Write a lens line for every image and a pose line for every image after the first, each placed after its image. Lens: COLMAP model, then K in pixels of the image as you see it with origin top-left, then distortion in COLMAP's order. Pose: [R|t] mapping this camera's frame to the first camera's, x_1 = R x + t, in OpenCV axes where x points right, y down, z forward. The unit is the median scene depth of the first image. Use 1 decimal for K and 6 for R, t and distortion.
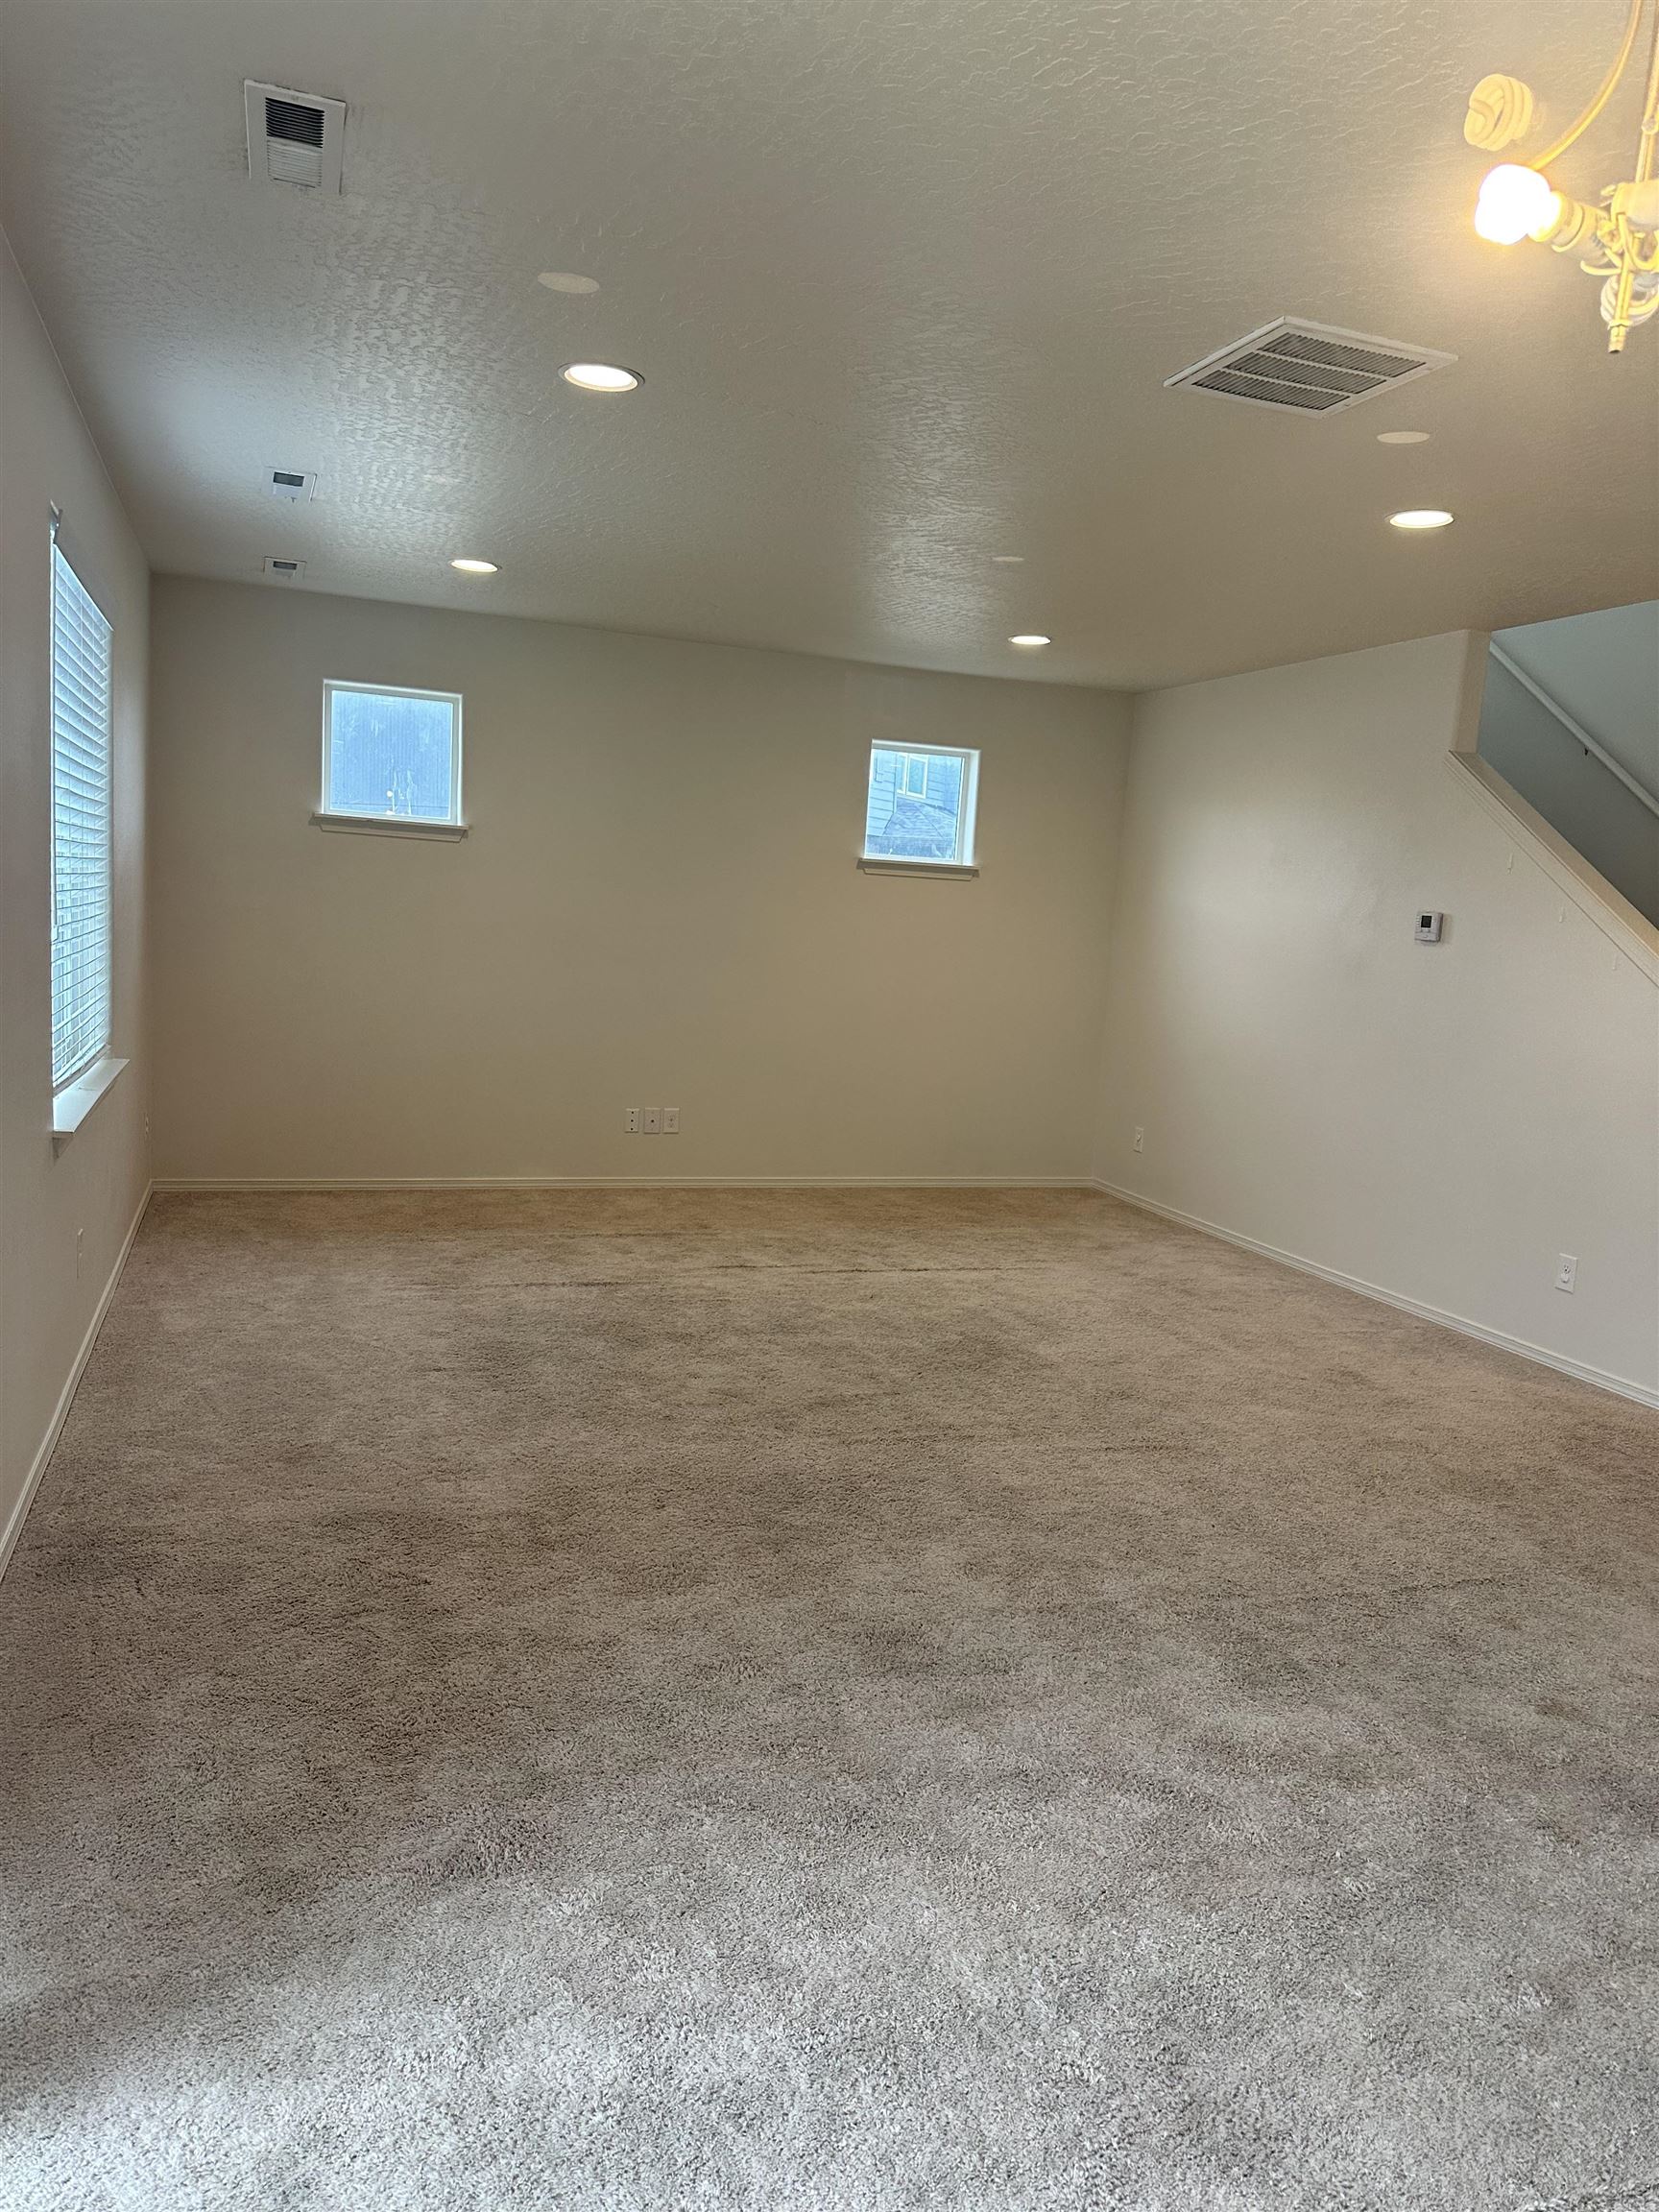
lens RADIAL K [[1522.5, 0, 772.1], [0, 1522.5, 1087.2], [0, 0, 1]] dist [0.028915, -0.039906]
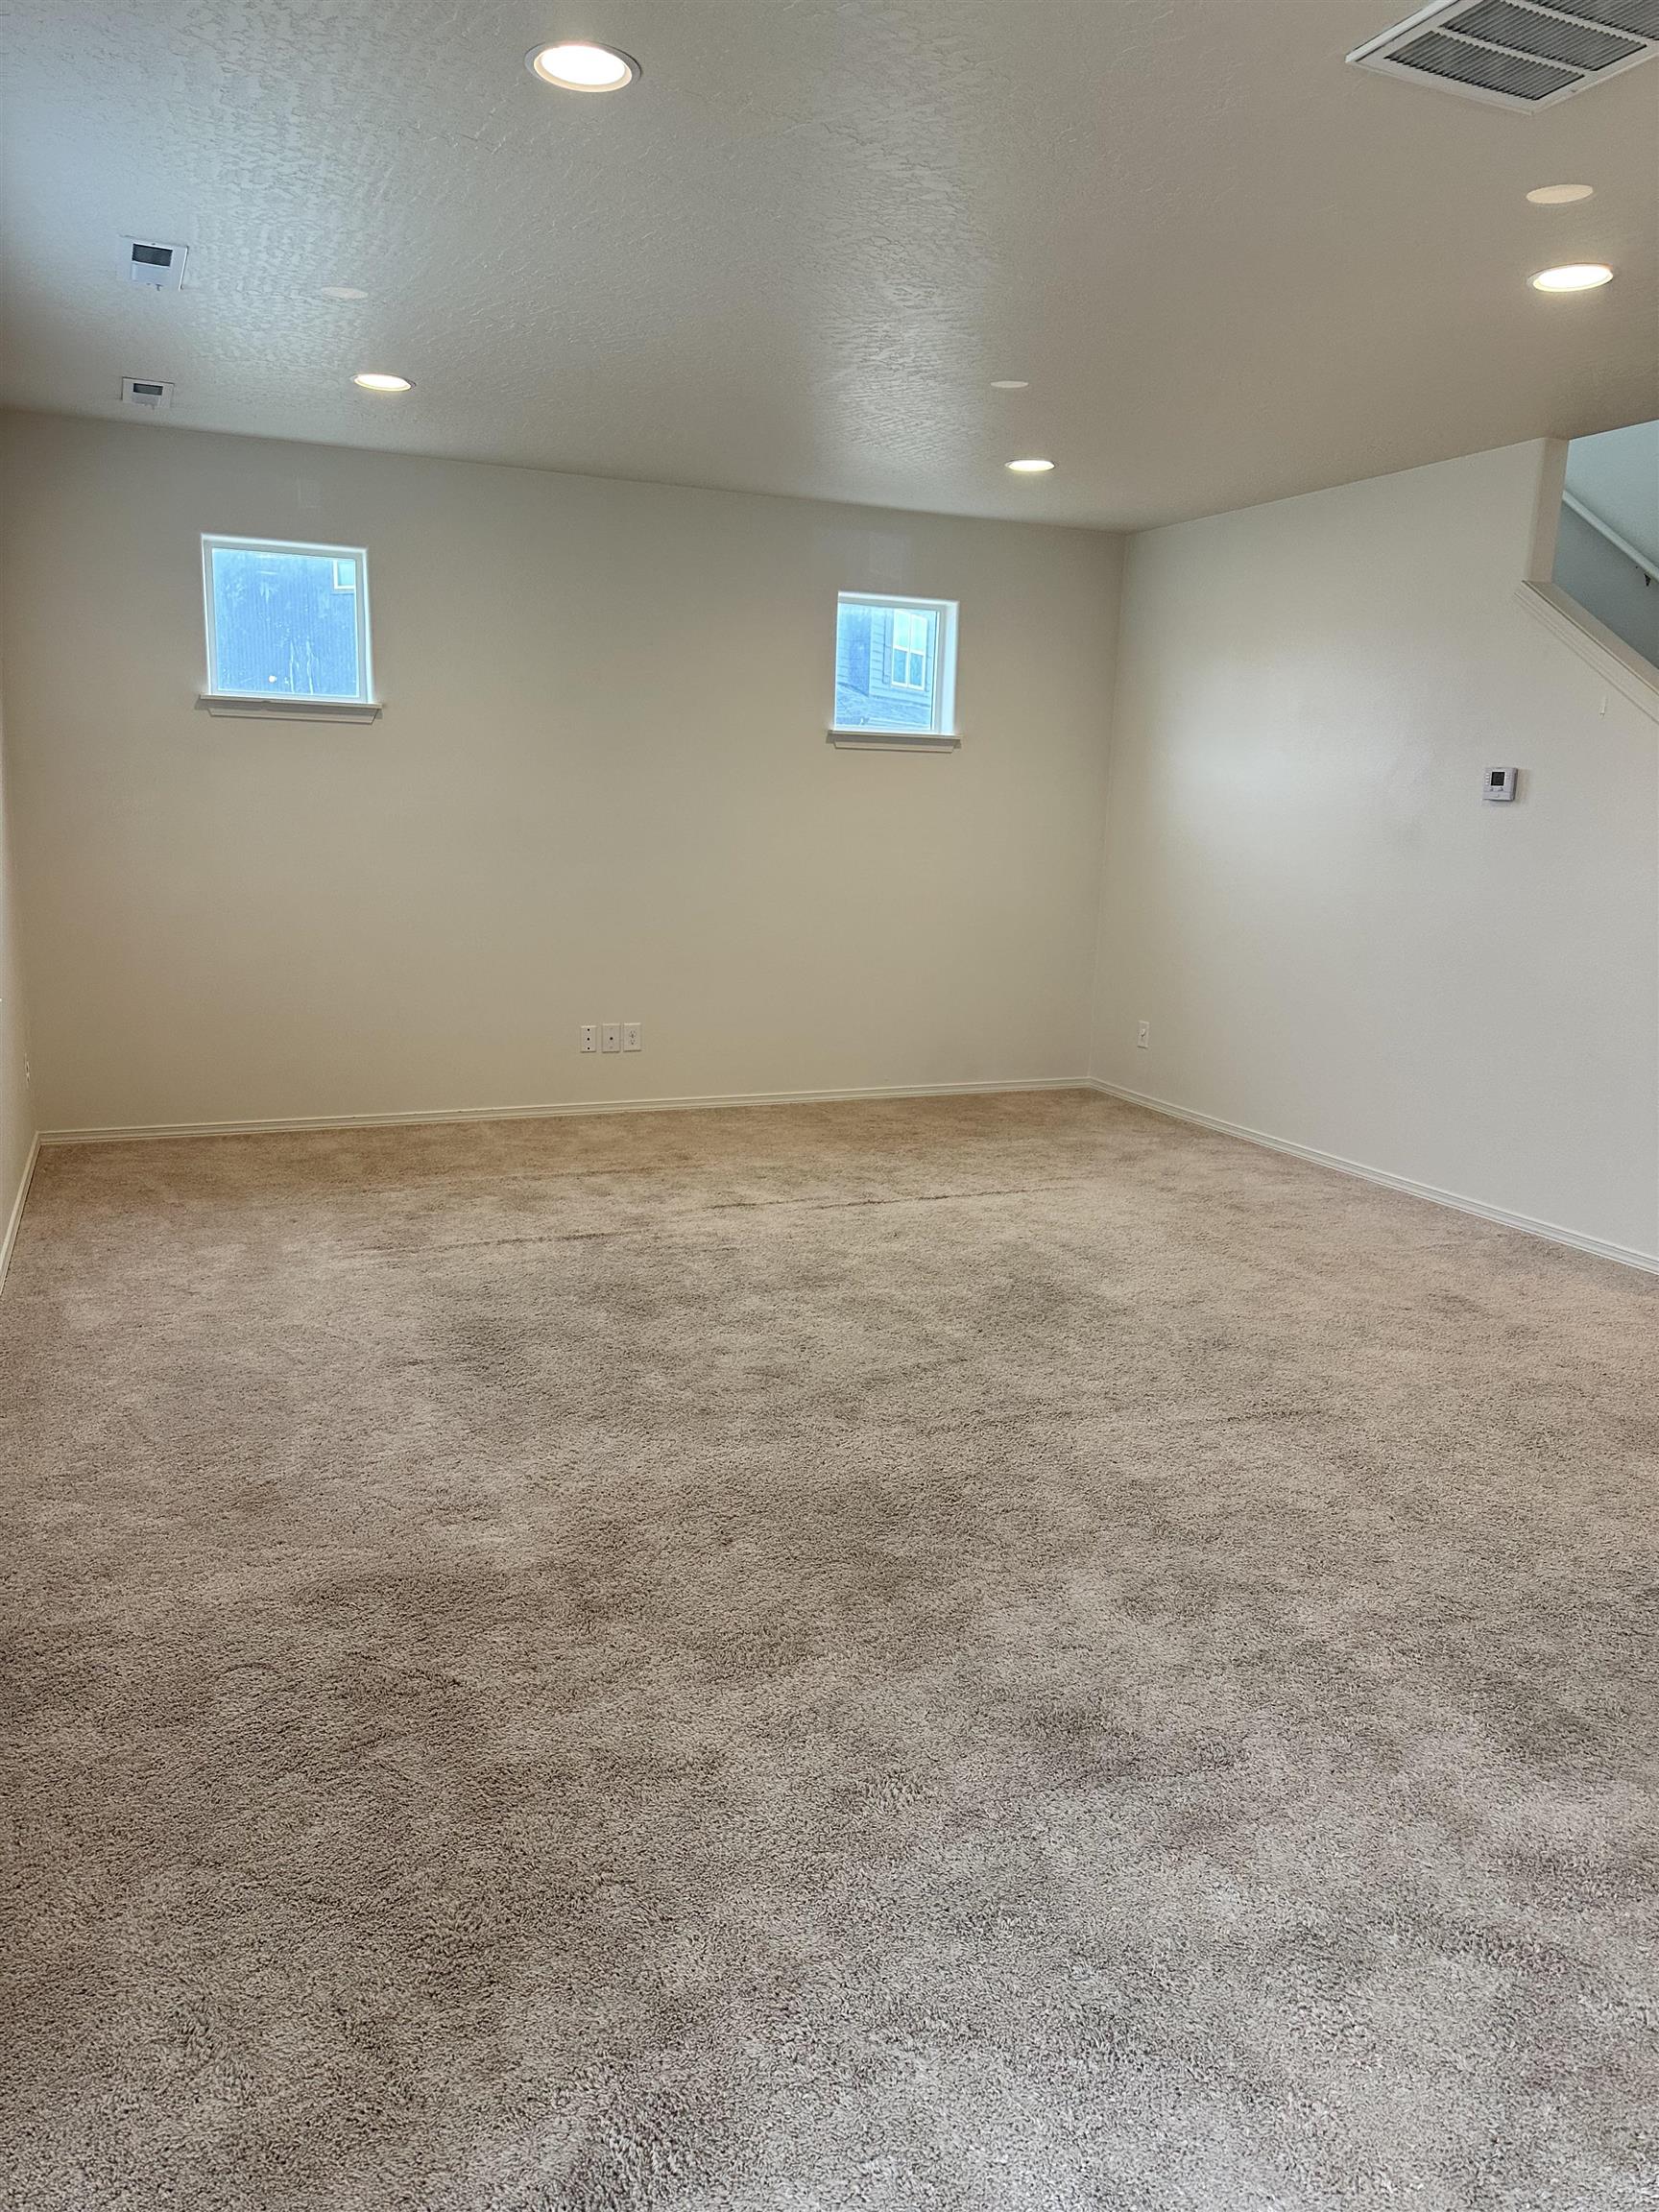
lens RADIAL K [[1522.5, 0, 764.0], [0, 1522.5, 1089.5], [0, 0, 1]] dist [0.028915, -0.039906]
pose [[0.997063, -0.046104, 0.061156, -0.076753], [0.041531, 0.996389, 0.074059, -0.016802], [-0.064350, -0.071302, 0.995377, 0.182088]]
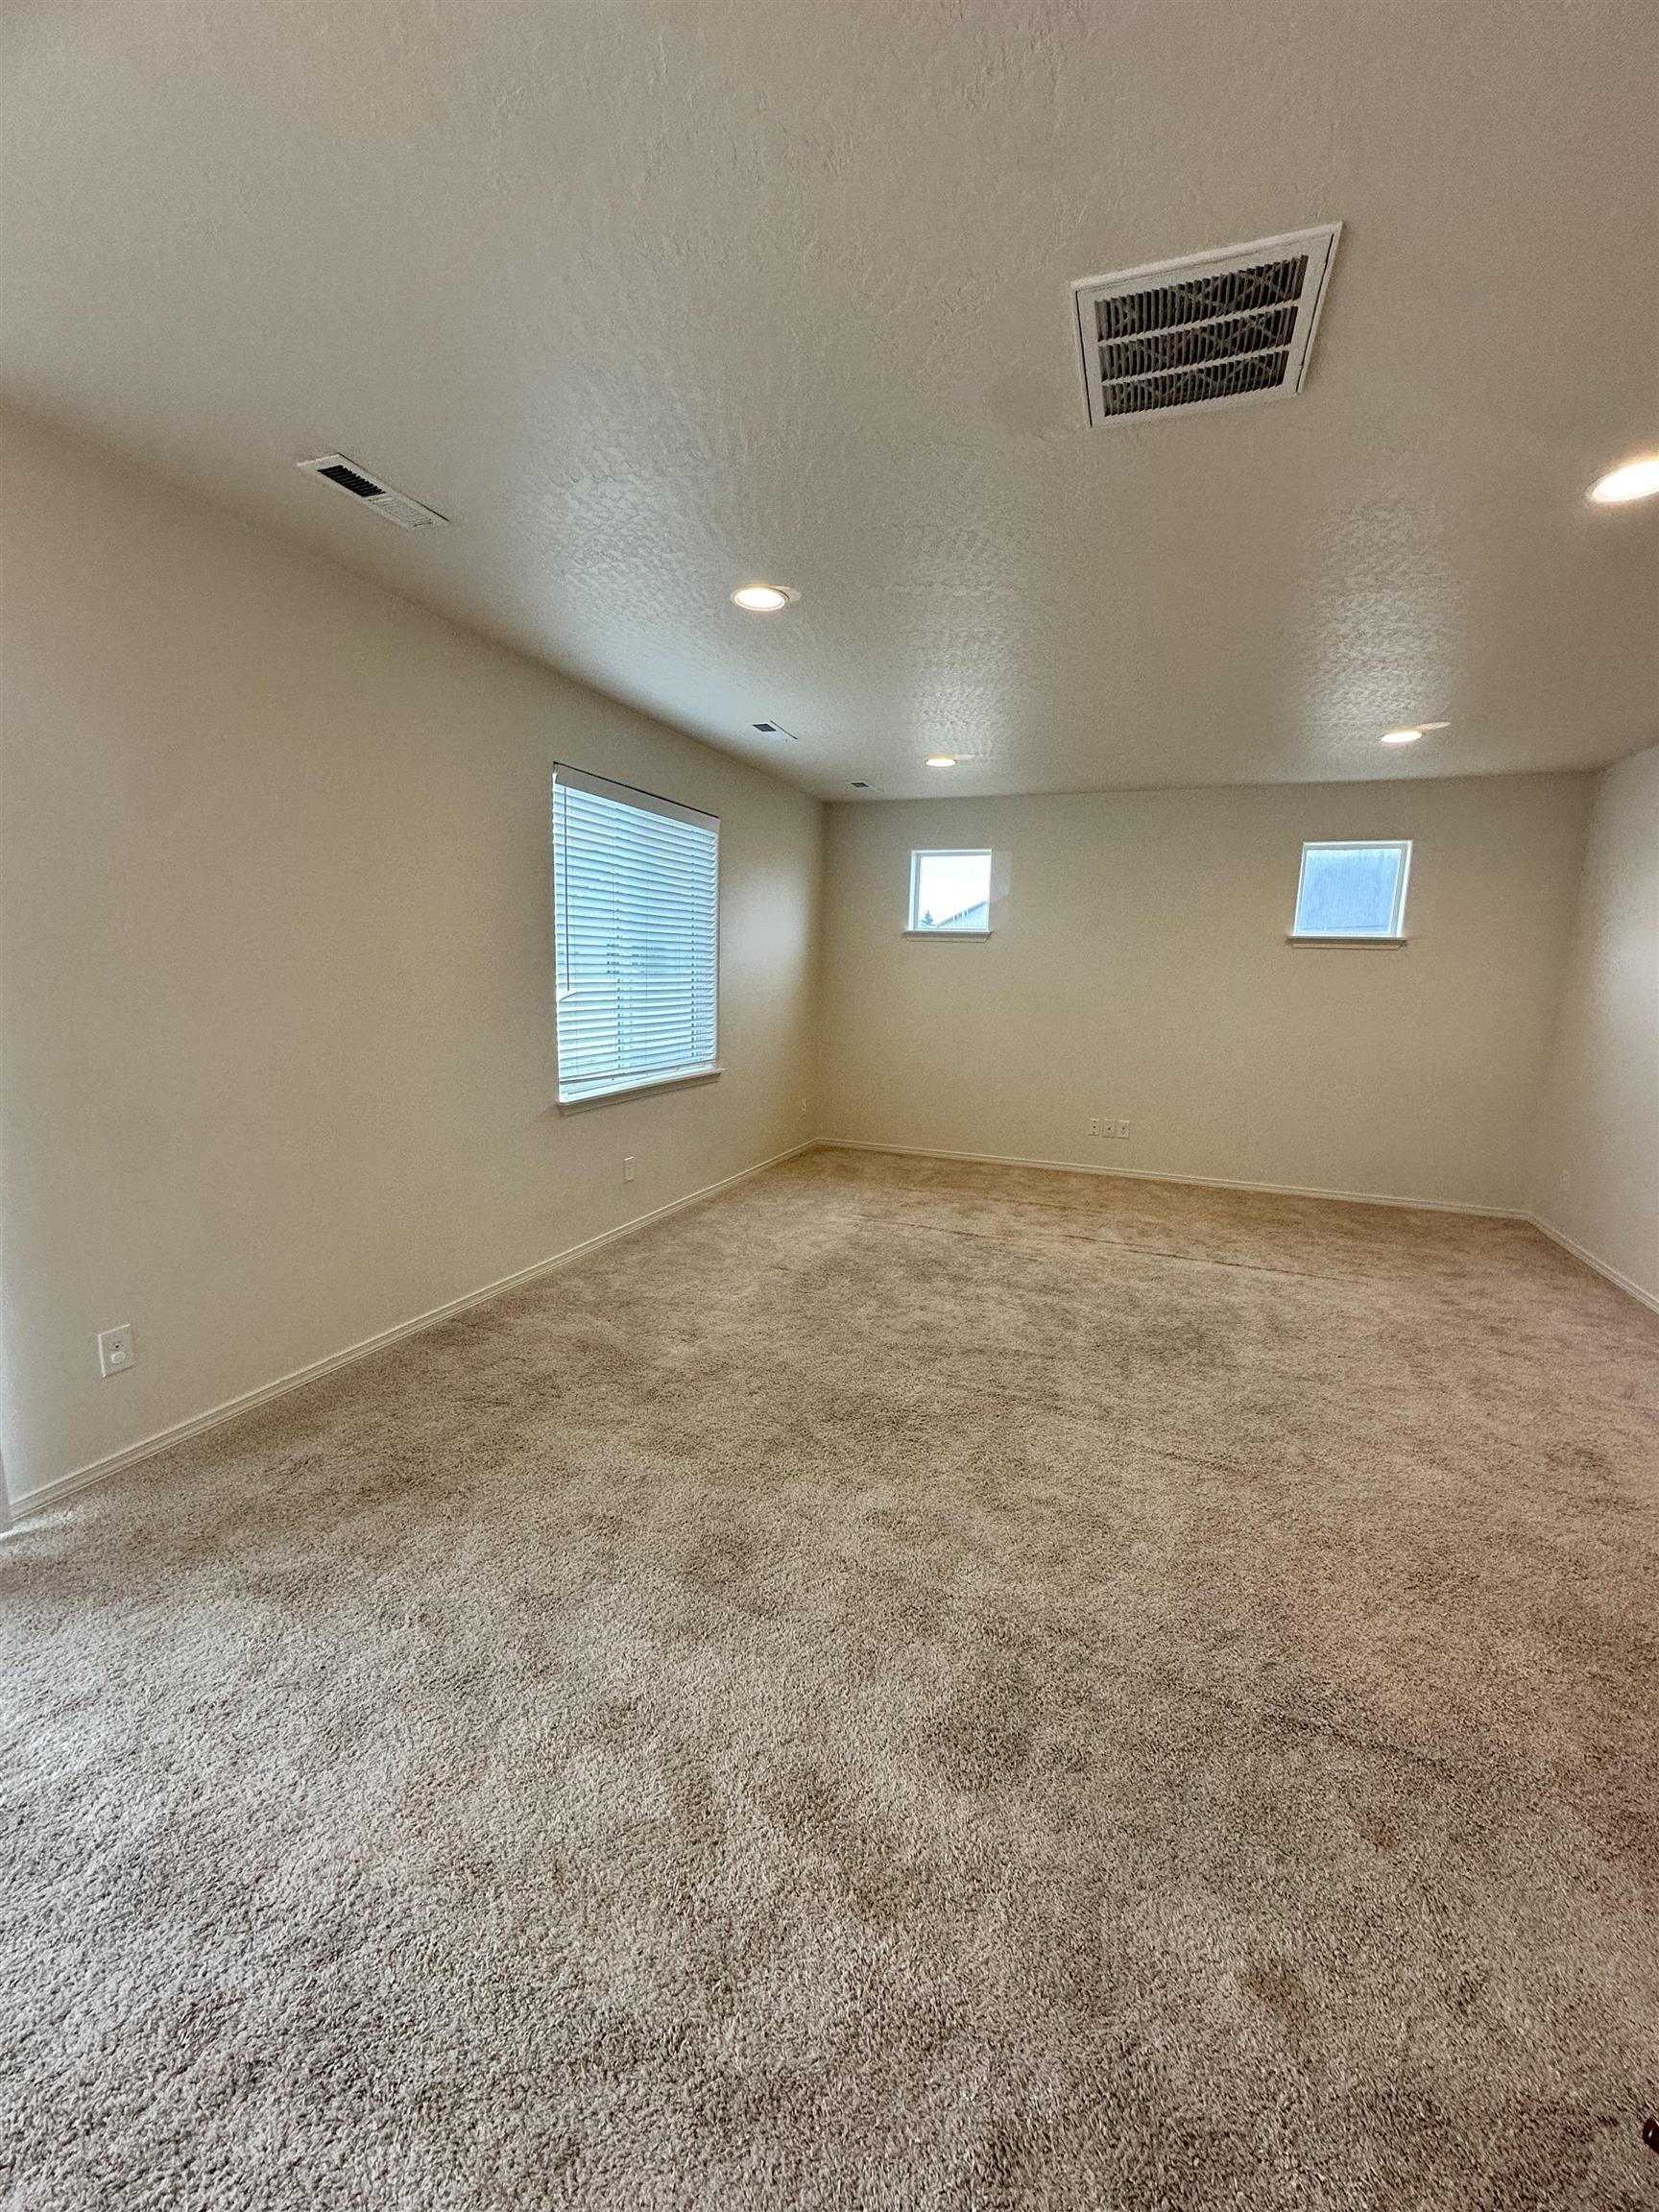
lens RADIAL K [[865.8, 0, 838.7], [0, 865.8, 1085.6], [0, 0, 1]] dist [-0.015083, 0.000990]
pose [[0.774021, 0.049885, -0.631192, 0.393133], [-0.059792, 0.998195, 0.005569, -0.011680], [0.630330, 0.033429, 0.775607, 0.357749]]
